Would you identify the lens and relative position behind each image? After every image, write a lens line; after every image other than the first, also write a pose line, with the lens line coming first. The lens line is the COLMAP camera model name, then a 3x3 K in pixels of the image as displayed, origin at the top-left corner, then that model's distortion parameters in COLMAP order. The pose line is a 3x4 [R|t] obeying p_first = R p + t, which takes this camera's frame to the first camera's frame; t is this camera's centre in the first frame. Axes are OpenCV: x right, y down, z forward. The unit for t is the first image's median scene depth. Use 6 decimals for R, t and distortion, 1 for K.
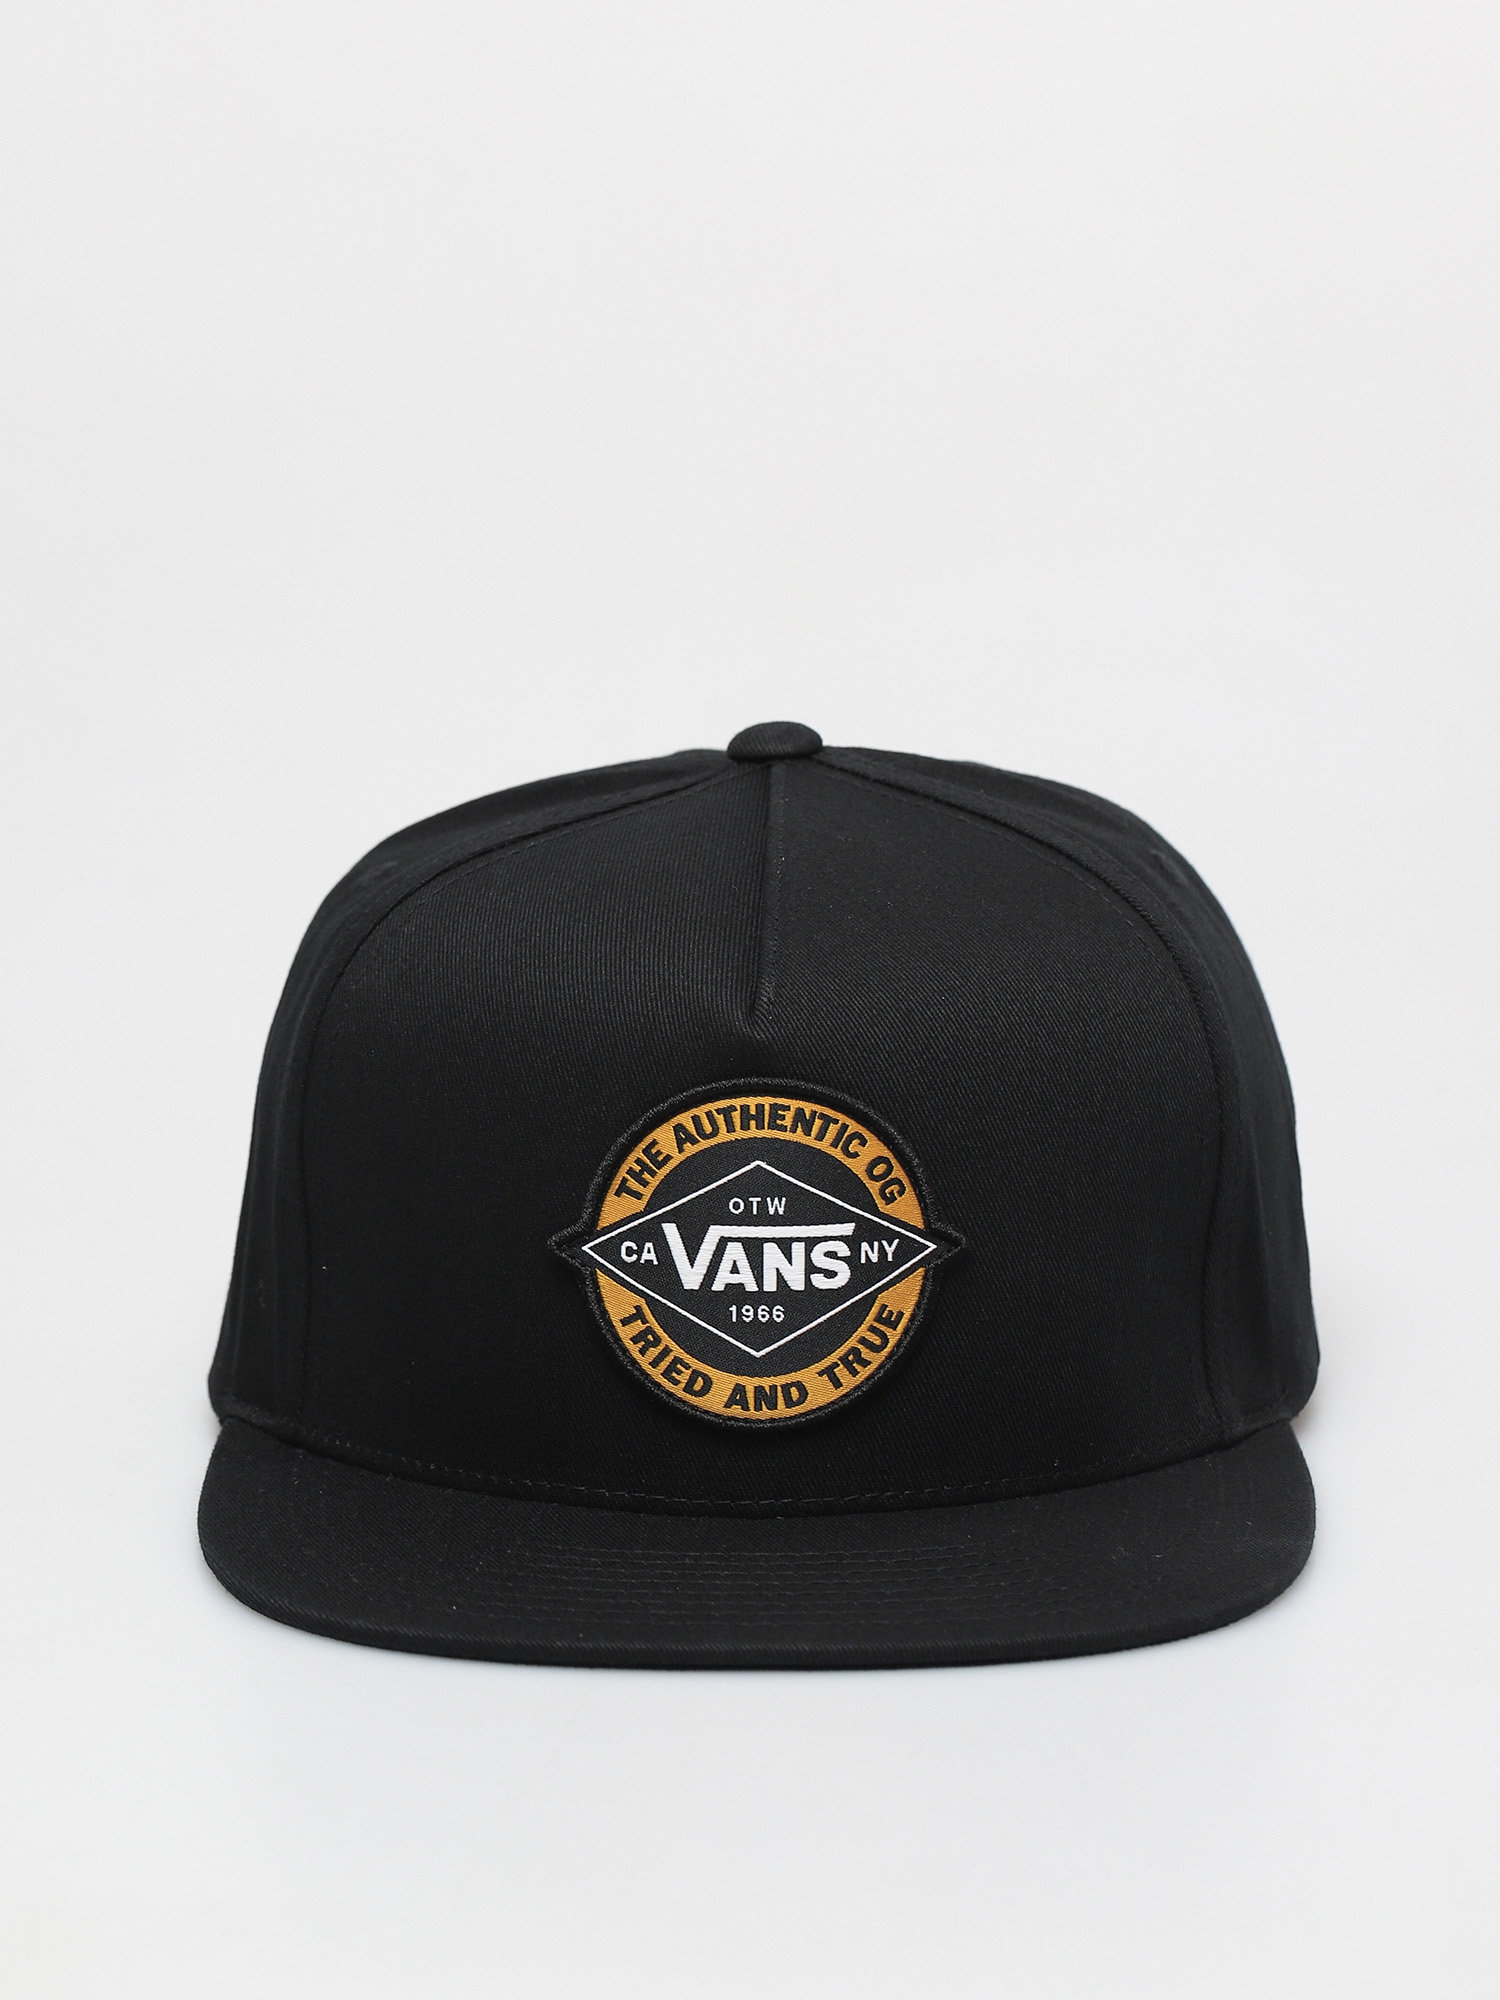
lens RADIAL K [[7069.7, 0, 785.9], [0, 7069.7, 879.4], [0, 0, 1]] dist [0.014018, 0.000000]
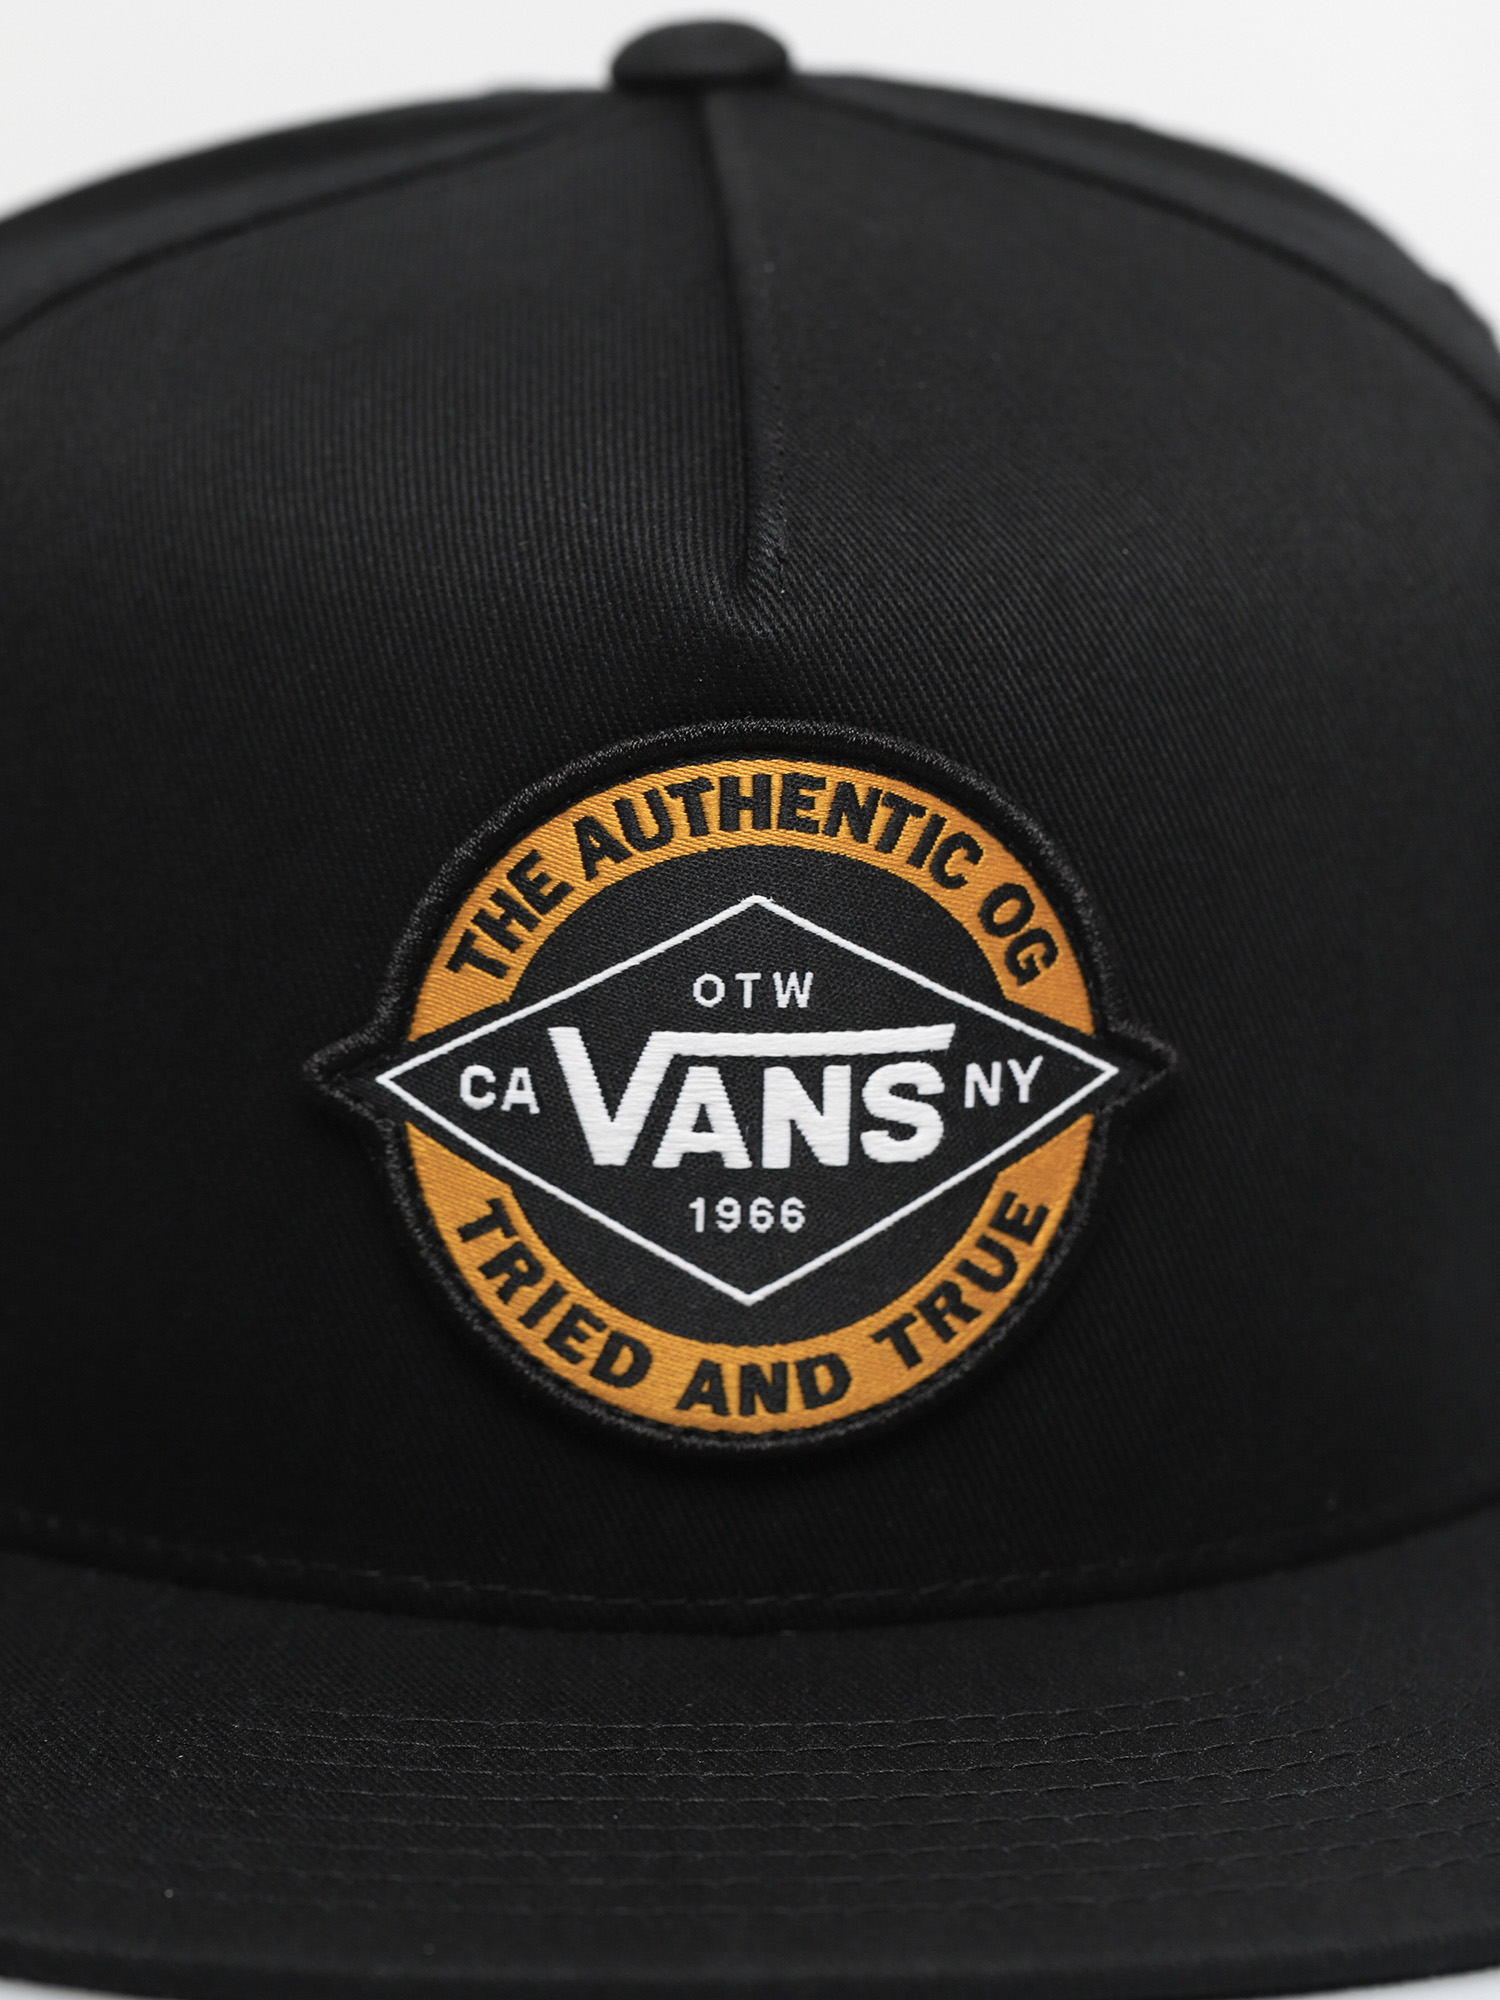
lens RADIAL K [[7069.7, 0, 836.0], [0, 7069.7, 1137.0], [0, 0, 1]] dist [0.014018, 0.000000]
pose [[0.995368, -0.008937, 0.095720, -0.043787], [0.001049, 0.996621, 0.082137, 0.017020], [-0.096130, -0.081656, 0.992014, 0.526593]]
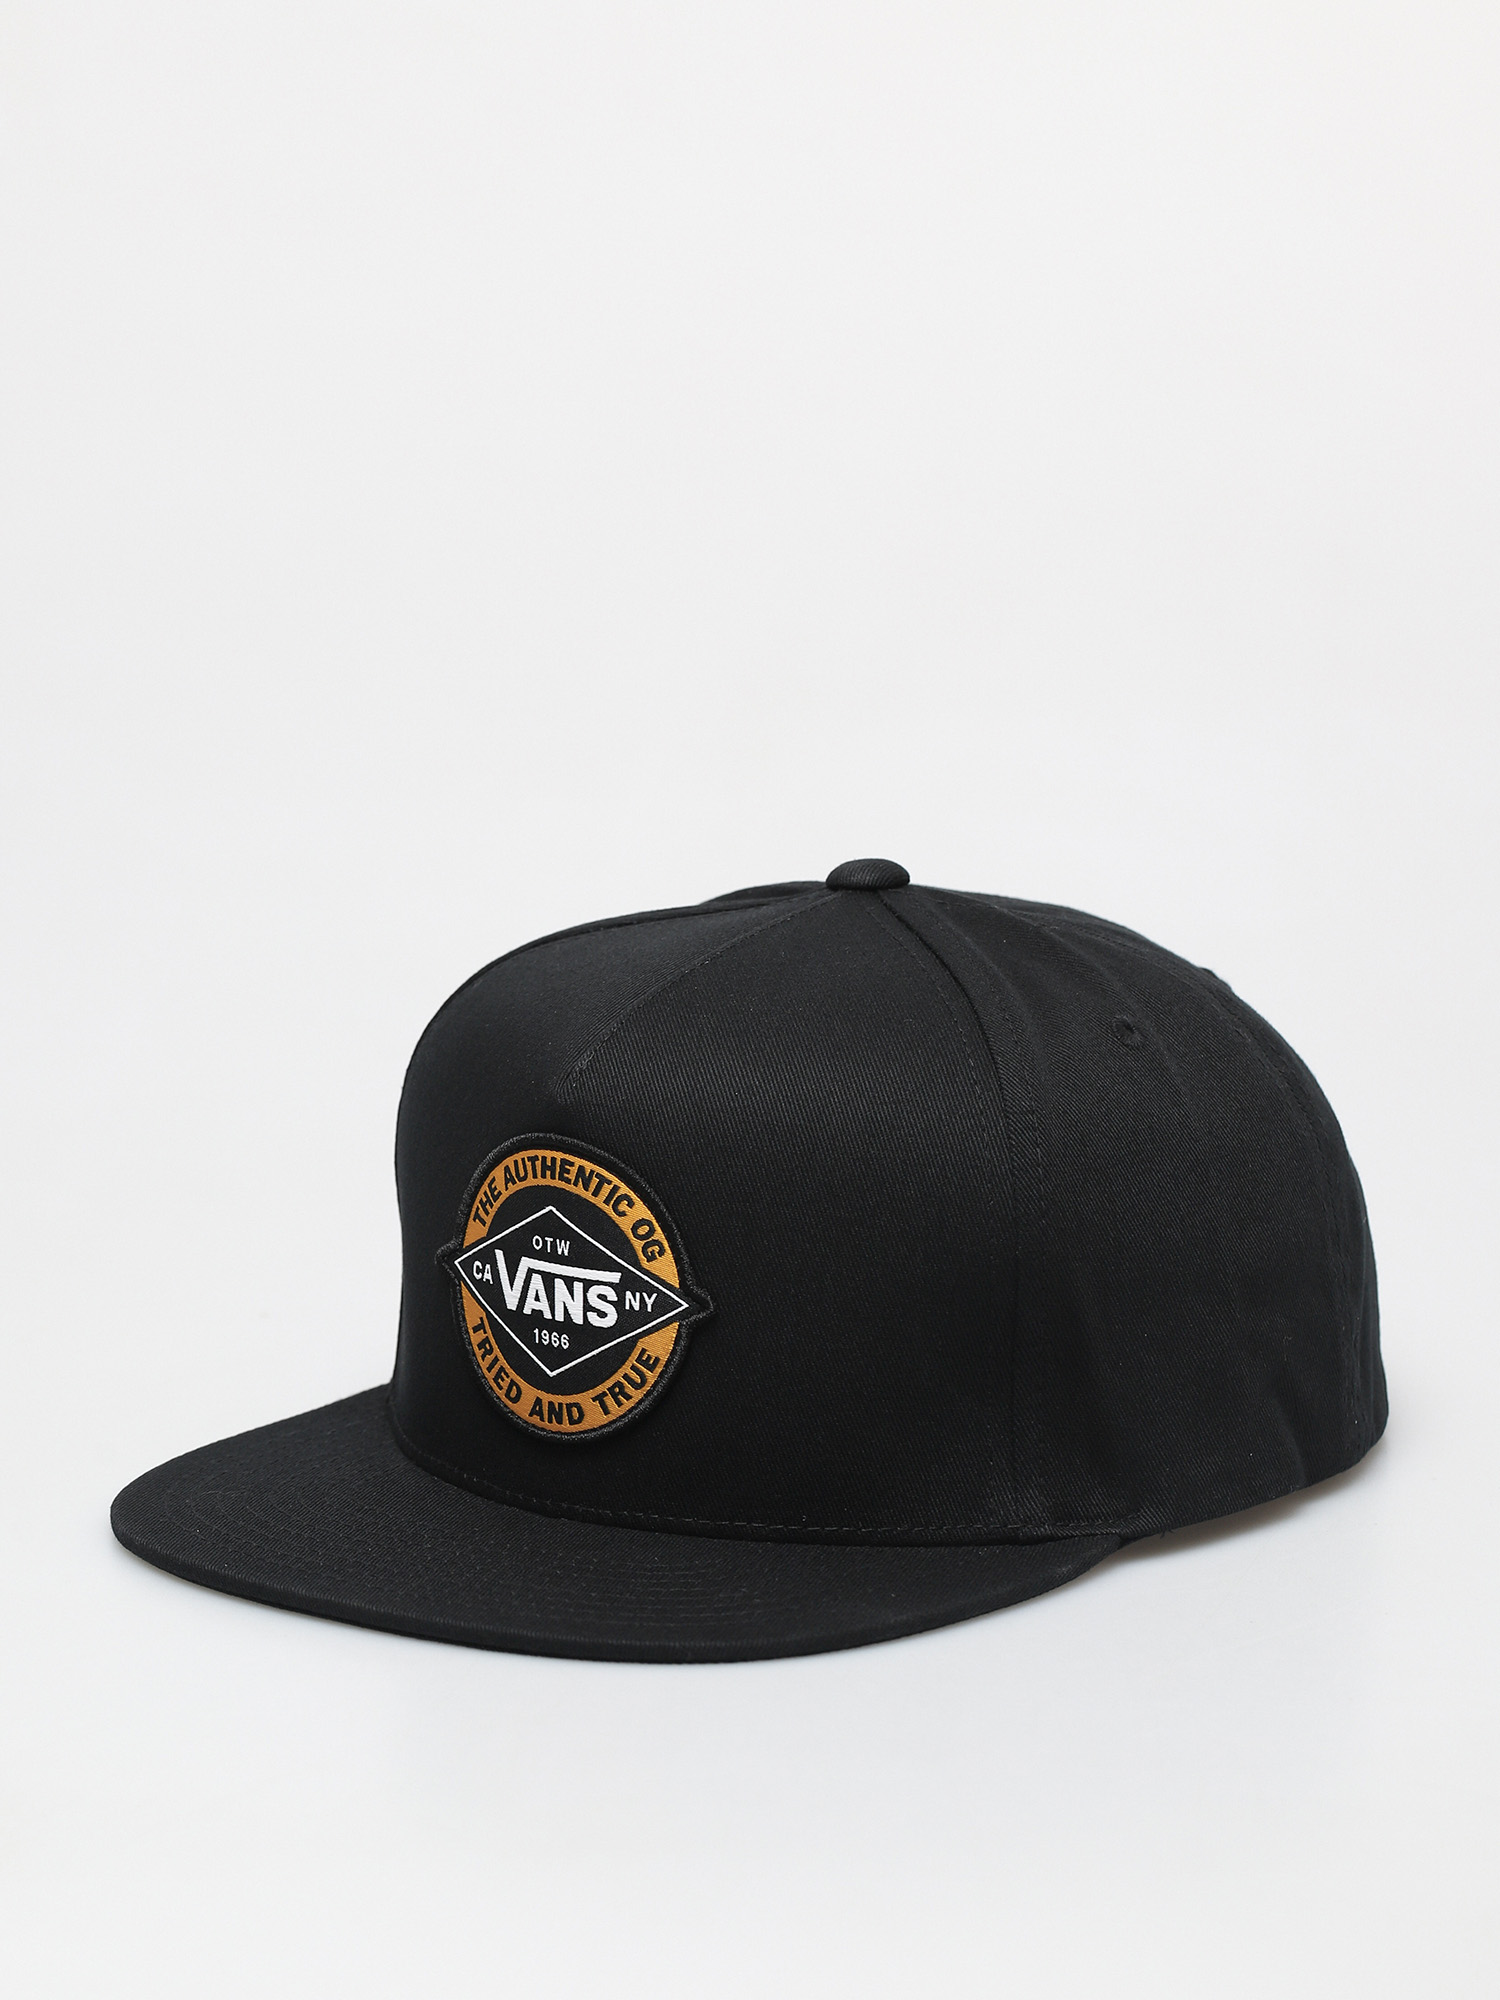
lens RADIAL K [[7069.7, 0, 750.3], [0, 7069.7, 1001.4], [0, 0, 1]] dist [0.014018, 0.000000]
pose [[0.795455, 0.125751, -0.592823, 0.702893], [-0.136573, 0.990267, 0.026804, -0.028947], [0.590423, 0.059642, 0.804887, 0.082032]]
